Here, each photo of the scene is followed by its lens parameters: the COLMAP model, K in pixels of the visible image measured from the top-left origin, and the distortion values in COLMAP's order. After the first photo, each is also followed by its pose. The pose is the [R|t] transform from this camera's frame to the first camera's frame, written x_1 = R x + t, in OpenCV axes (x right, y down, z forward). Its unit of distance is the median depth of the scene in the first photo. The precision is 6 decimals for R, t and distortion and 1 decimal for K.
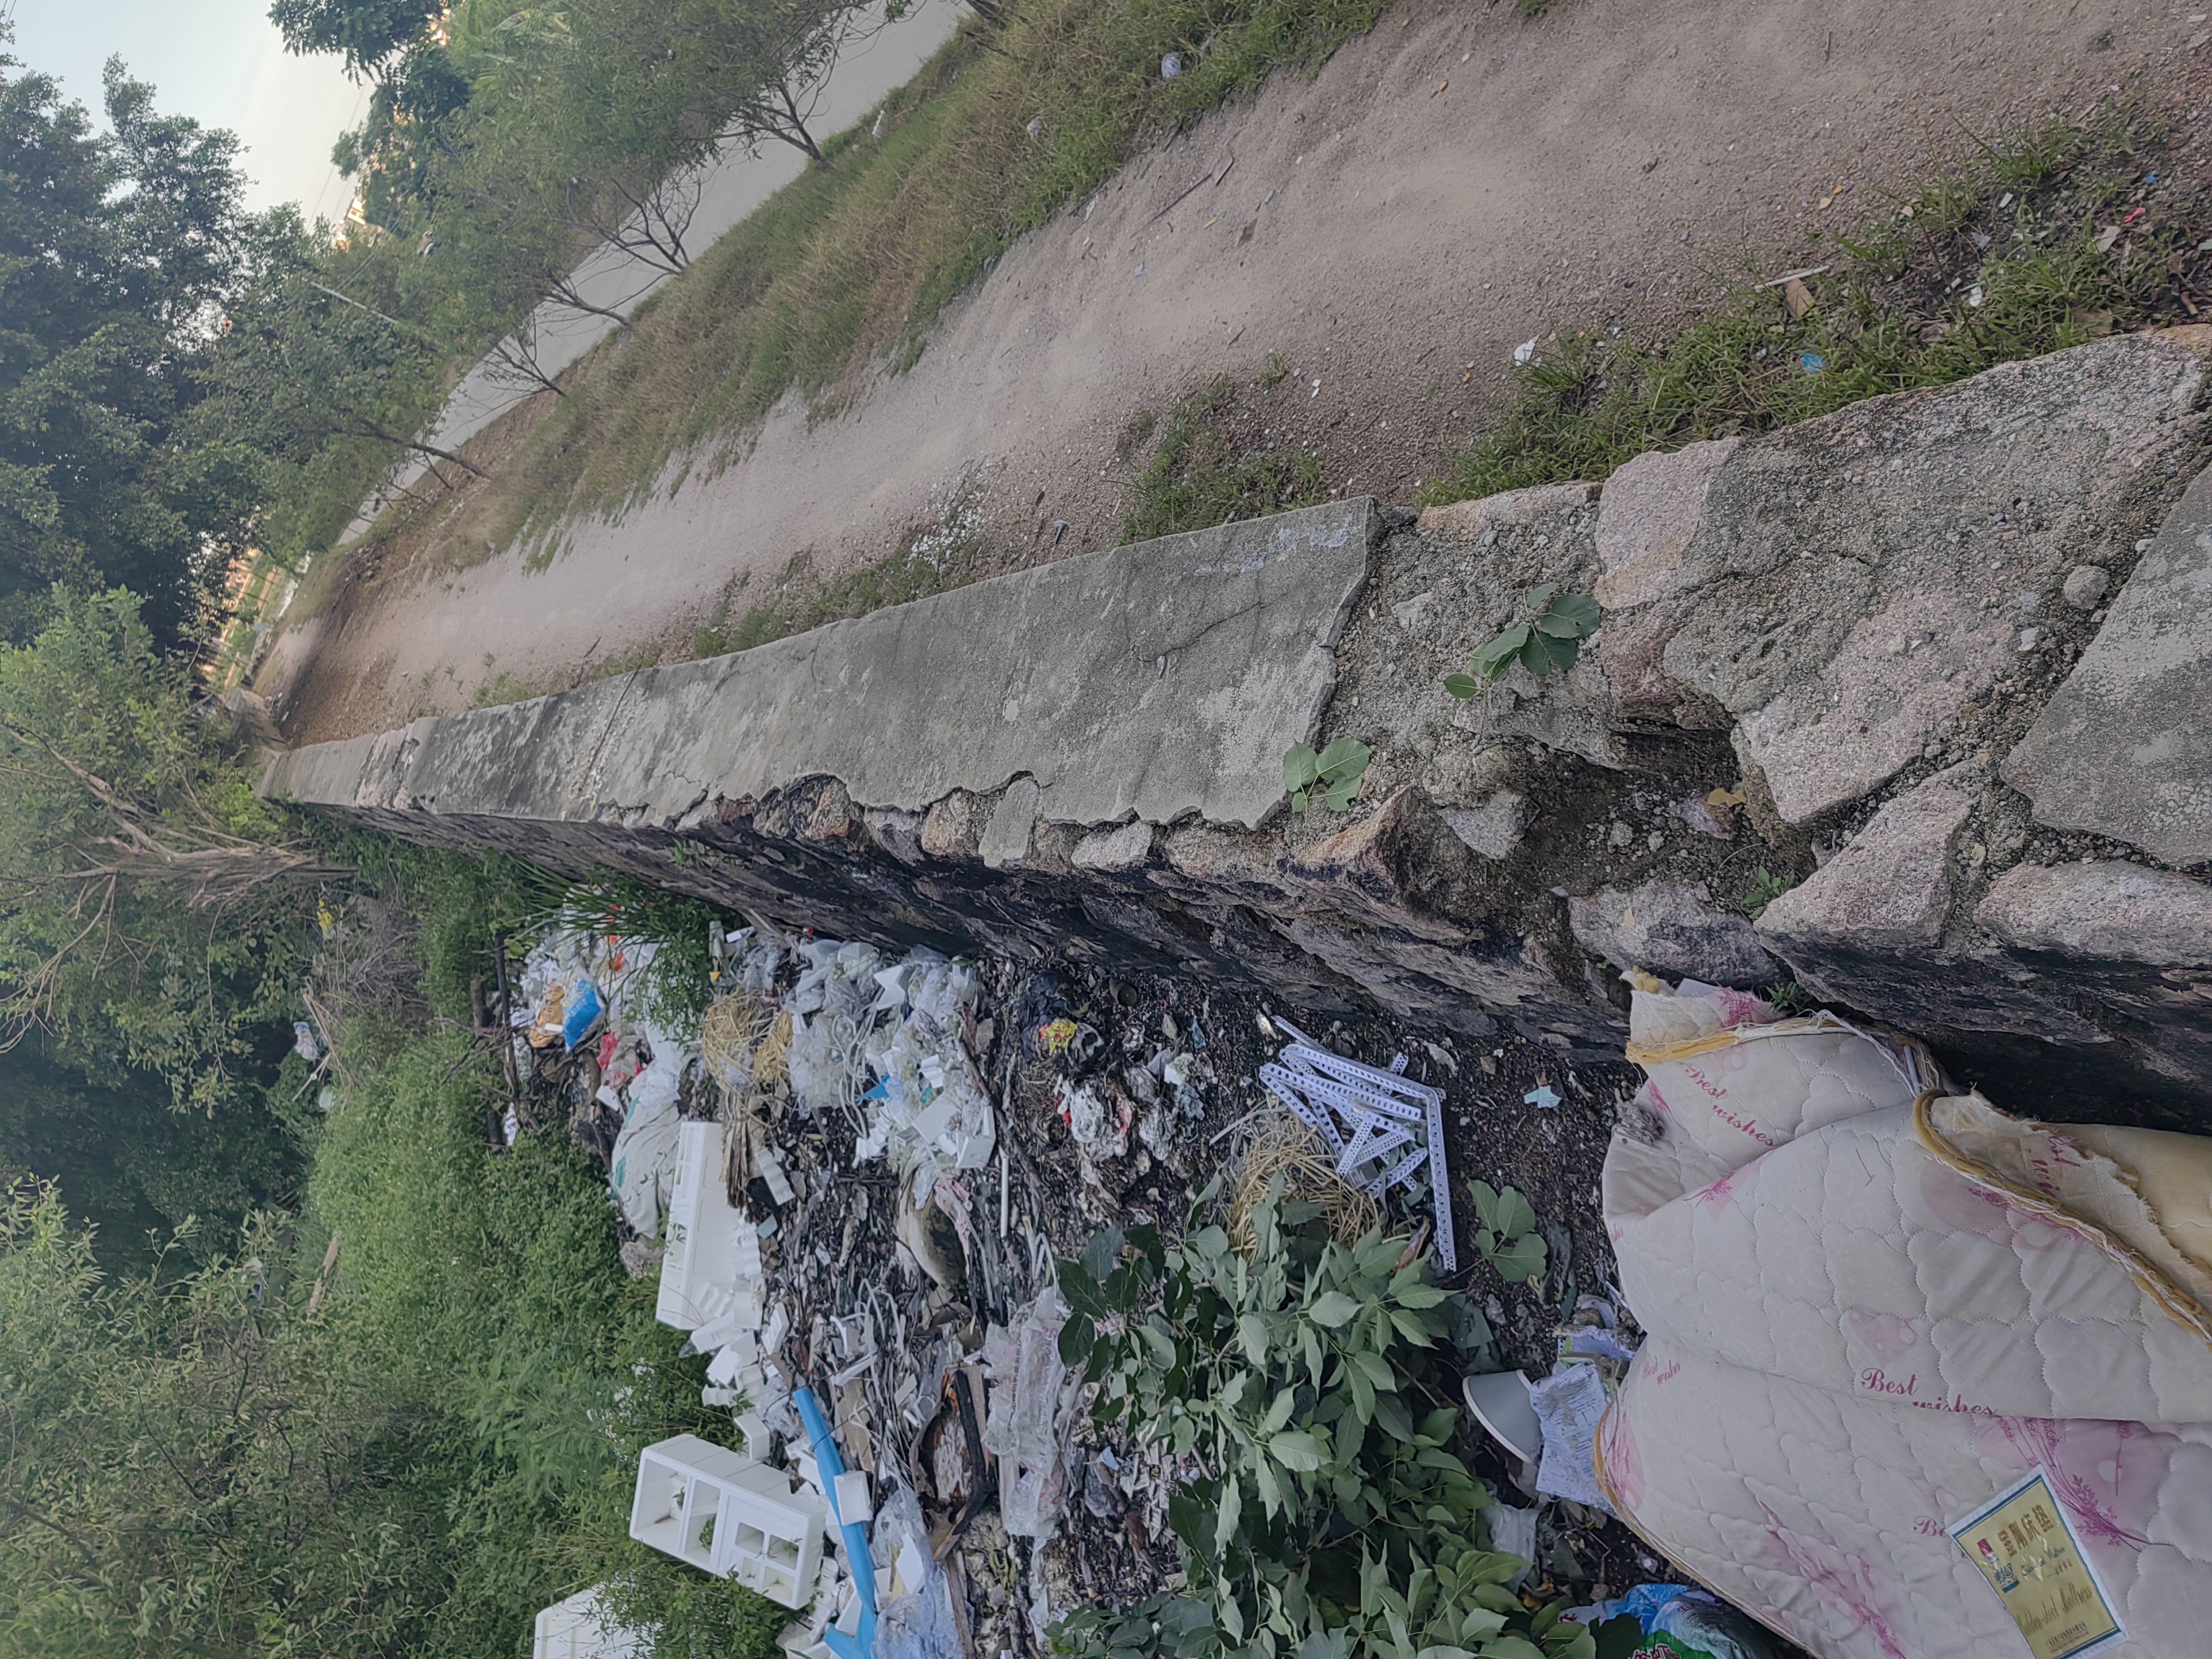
lens RADIAL K [[1767.0, 0, 1121.1], [0, 1767.0, 837.8], [0, 0, 1]] dist [0.040456, -0.050687]
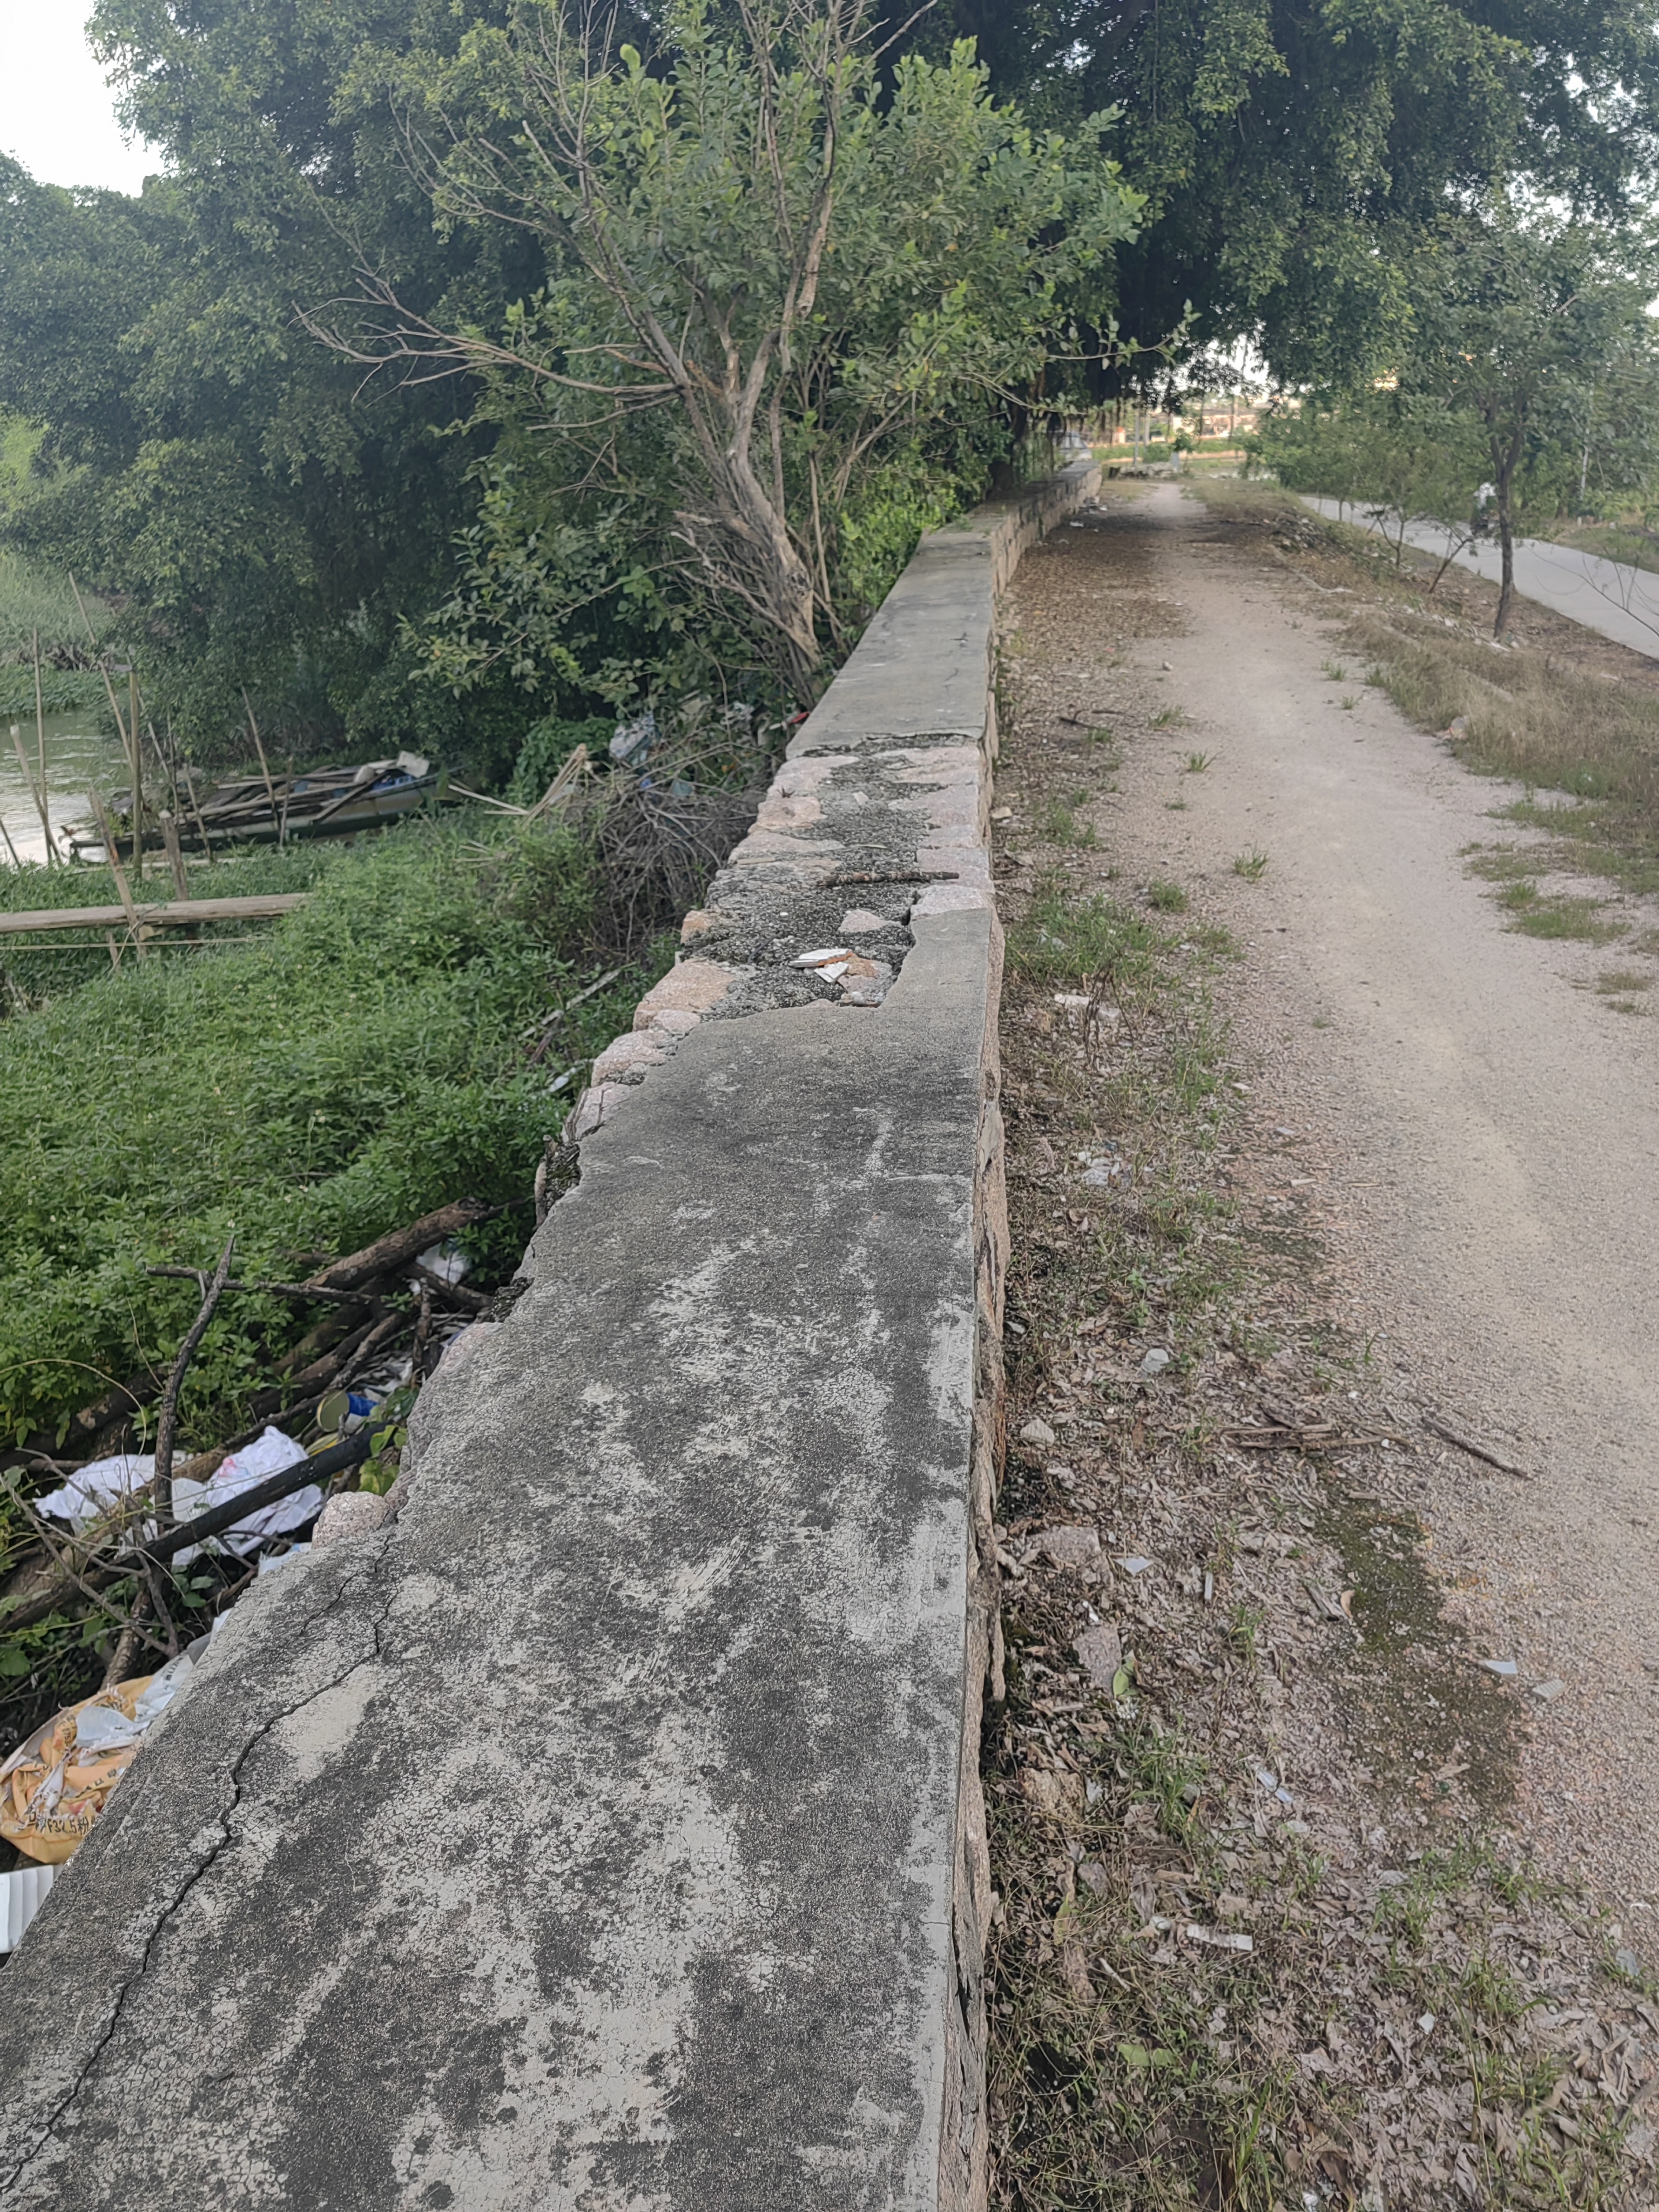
lens RADIAL K [[1767.0, 0, 823.1], [0, 1767.0, 1113.5], [0, 0, 1]] dist [0.040456, -0.050687]
pose [[0.308583, 0.931304, -0.193520, -0.897044], [-0.918241, 0.344751, 0.194886, -0.248194], [0.248214, 0.117560, 0.961545, 2.034769]]
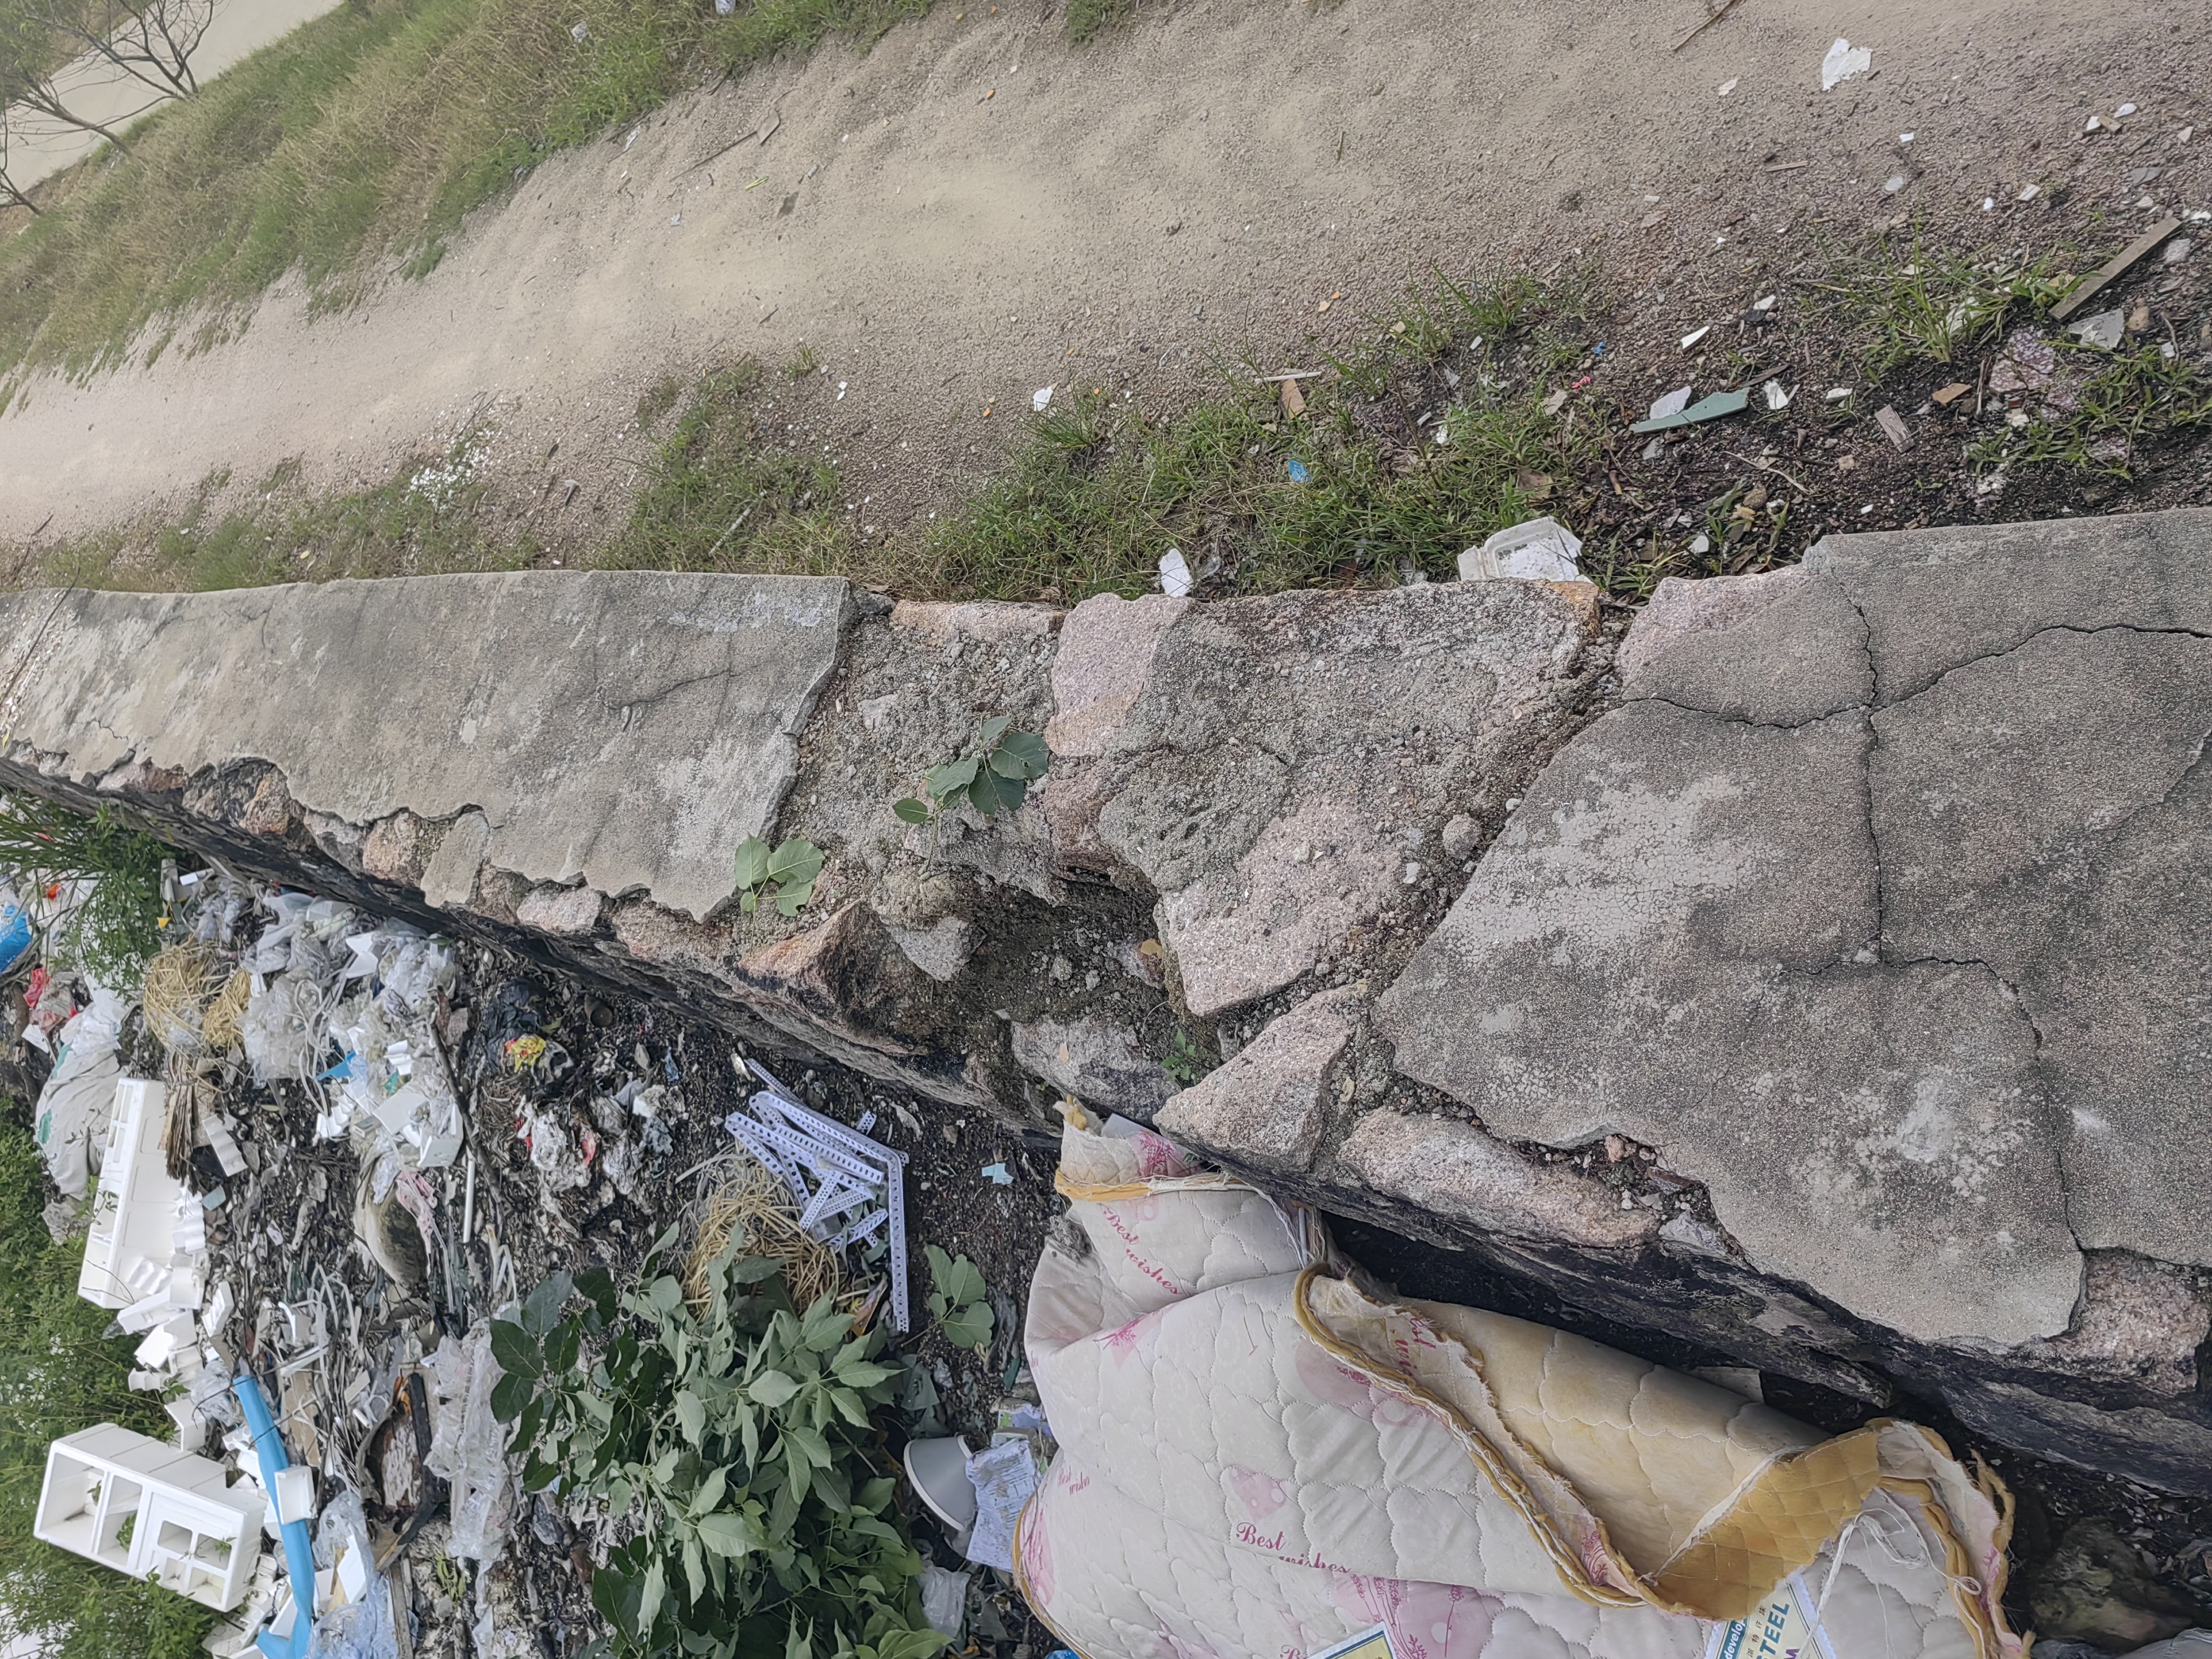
lens RADIAL K [[1767.0, 0, 1113.1], [0, 1767.0, 840.4], [0, 0, 1]] dist [0.040456, -0.050687]
pose [[0.968302, 0.053629, 0.243957, 0.034411], [-0.064237, 0.997295, 0.035734, -0.060087], [-0.241381, -0.050272, 0.969127, 0.017731]]
